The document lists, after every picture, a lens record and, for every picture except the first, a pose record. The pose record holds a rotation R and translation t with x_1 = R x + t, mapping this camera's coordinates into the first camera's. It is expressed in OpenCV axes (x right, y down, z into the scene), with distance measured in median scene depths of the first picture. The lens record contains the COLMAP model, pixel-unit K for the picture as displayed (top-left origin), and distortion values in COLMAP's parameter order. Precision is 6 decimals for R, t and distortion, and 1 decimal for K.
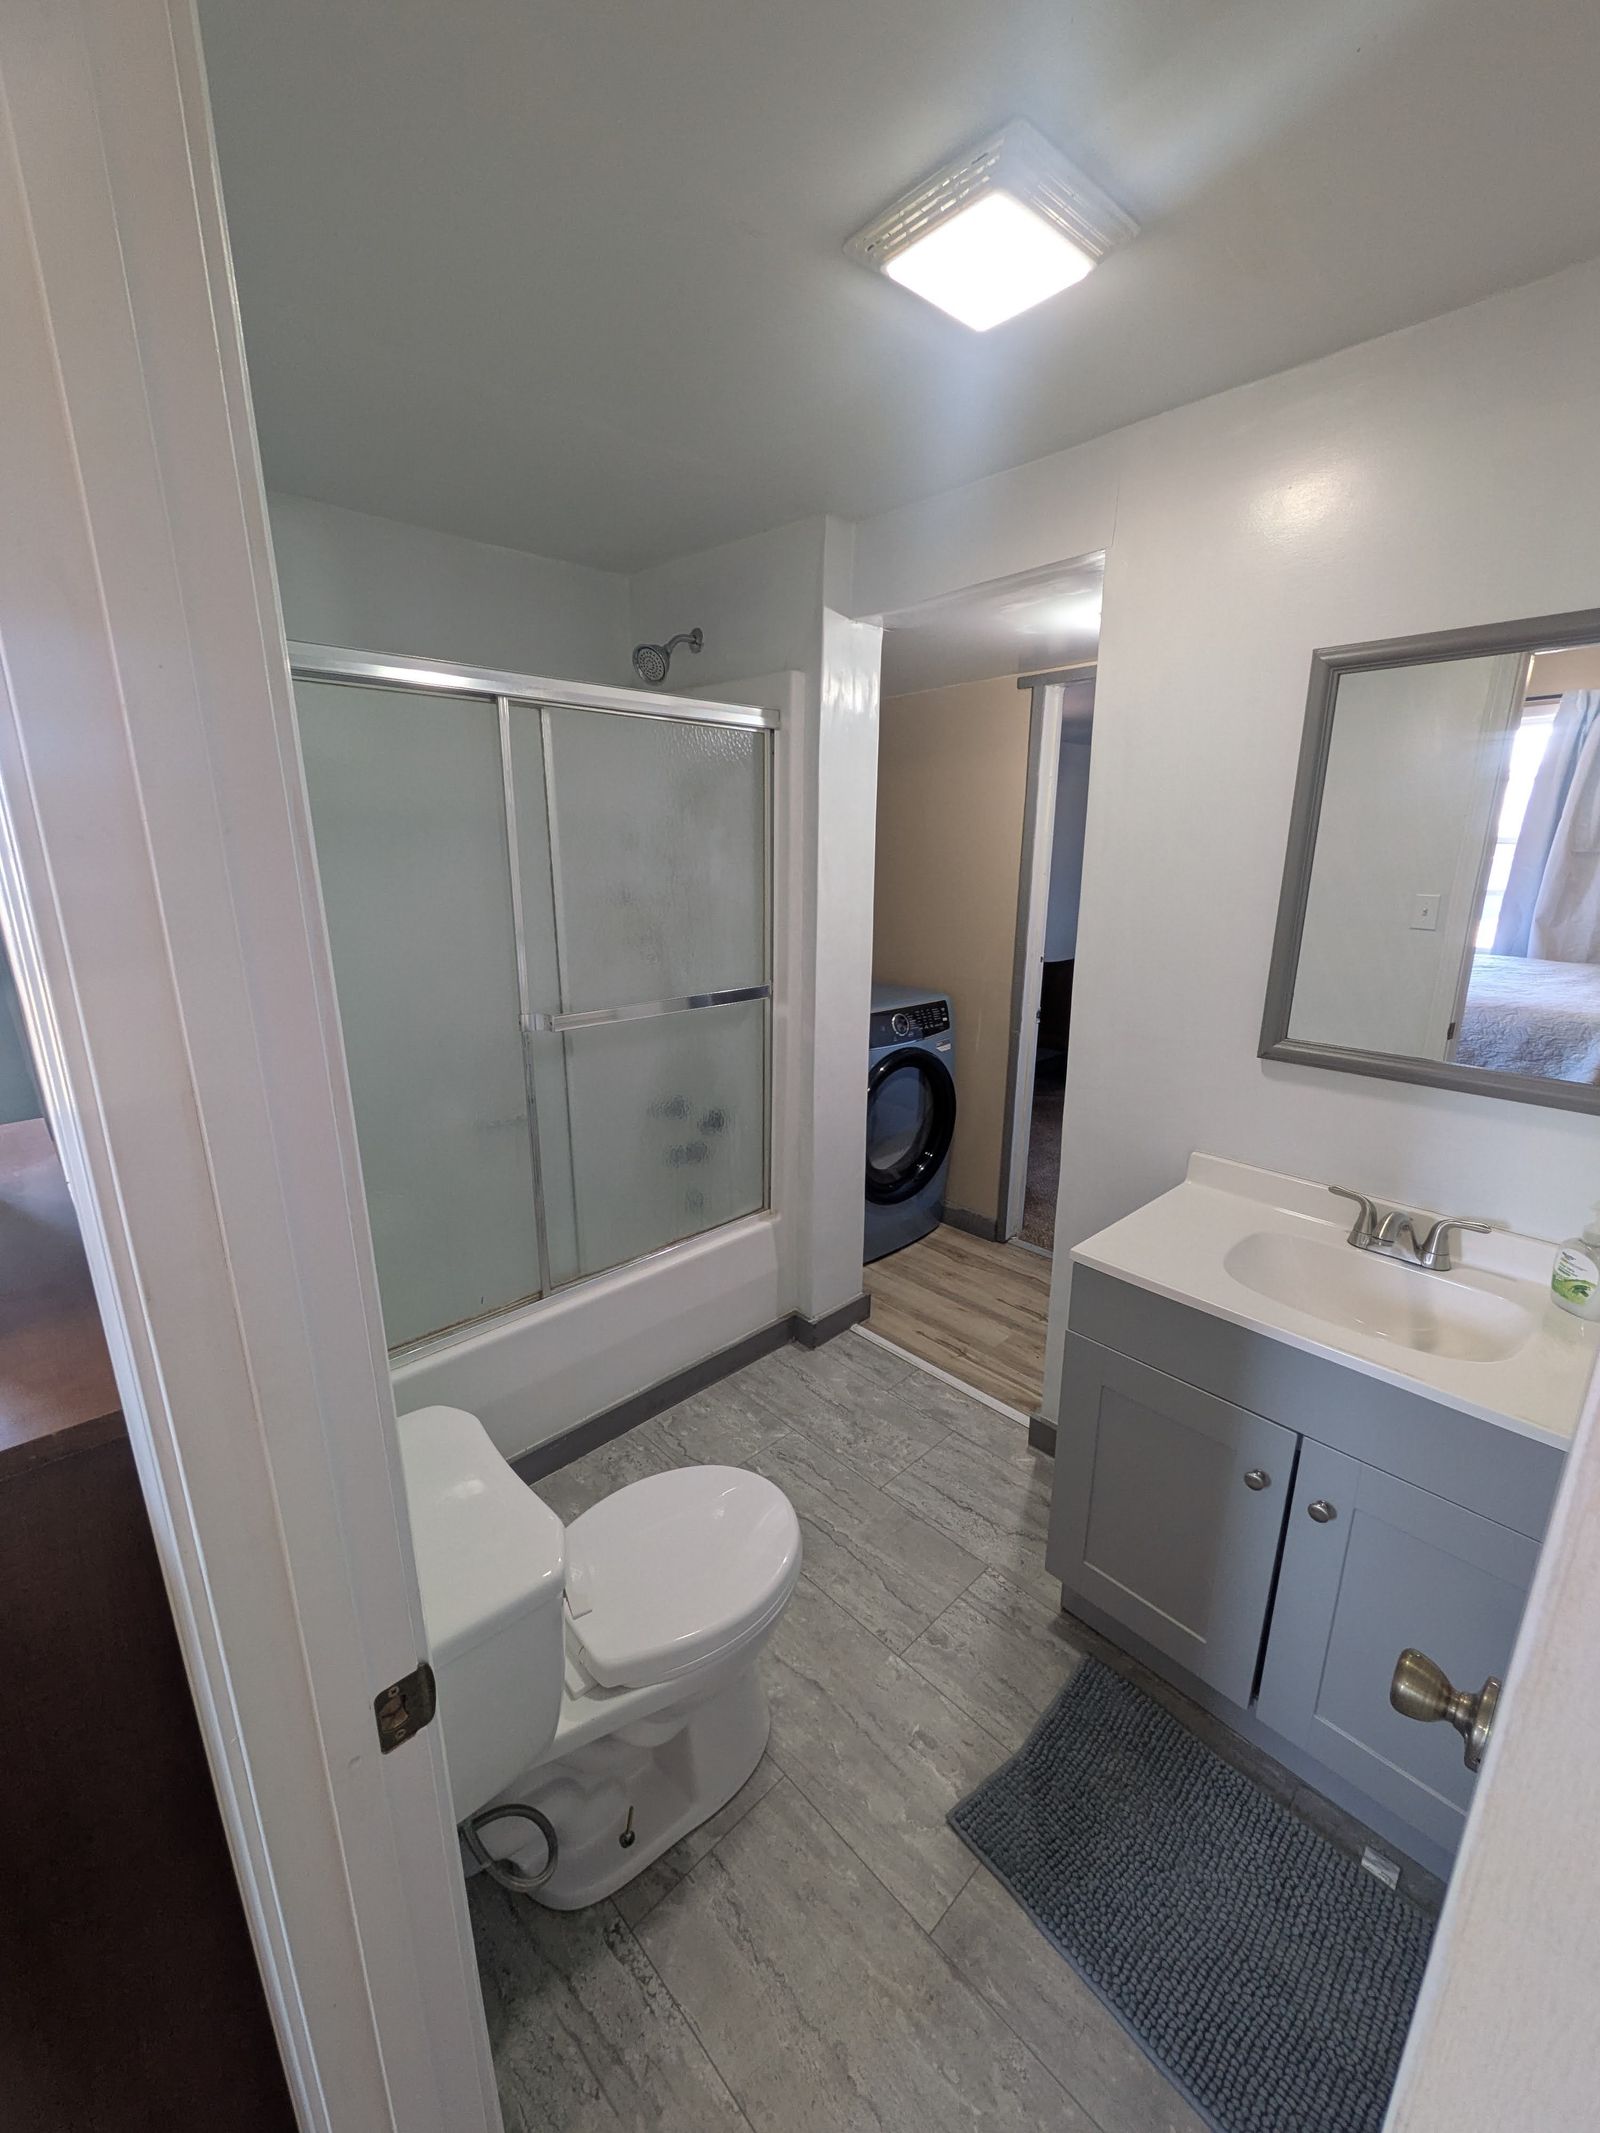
lens RADIAL K [[841.8, 0, 790.9], [0, 841.8, 1076.0], [0, 0, 1]] dist [-0.000324, 0.000080]
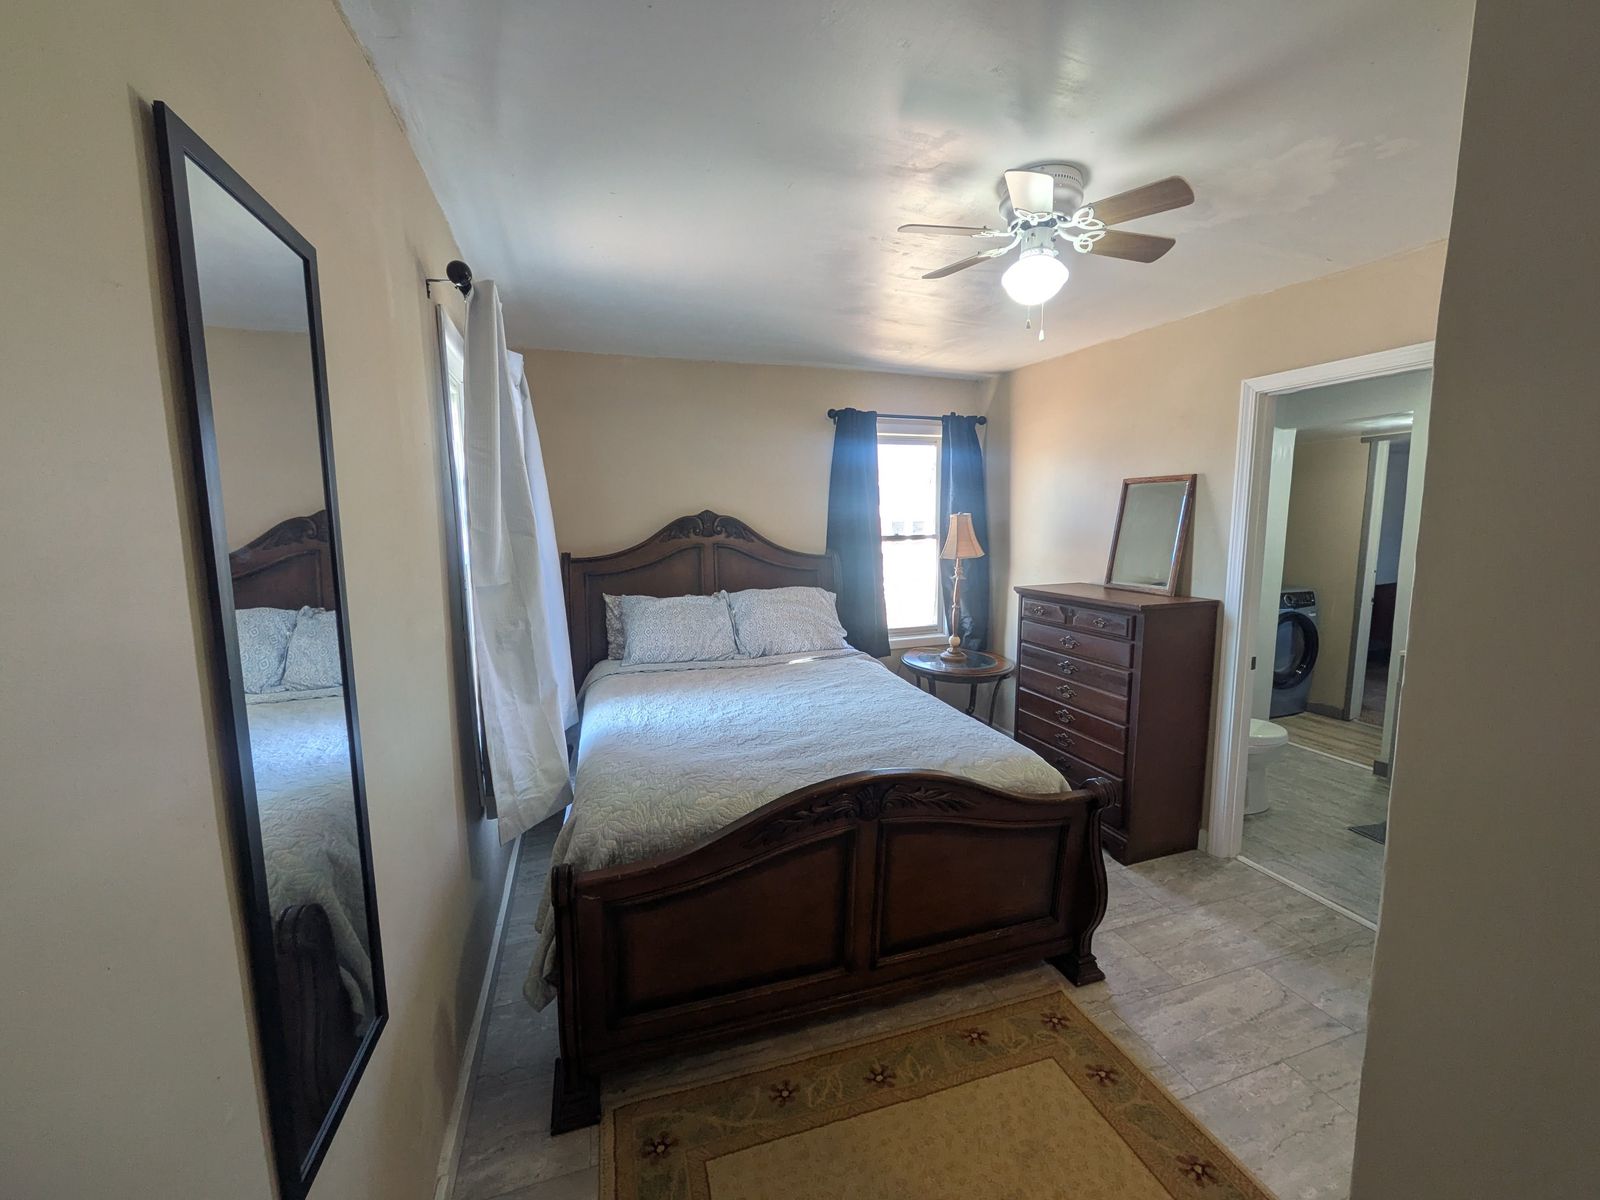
lens RADIAL K [[631.5, 0, 803.7], [0, 631.5, 600.5], [0, 0, 1]] dist [-0.000324, 0.000080]
pose [[0.909654, 0.046398, -0.412767, -0.305683], [-0.100220, 0.988899, -0.109704, 0.224001], [0.403095, 0.141160, 0.904206, -0.865159]]
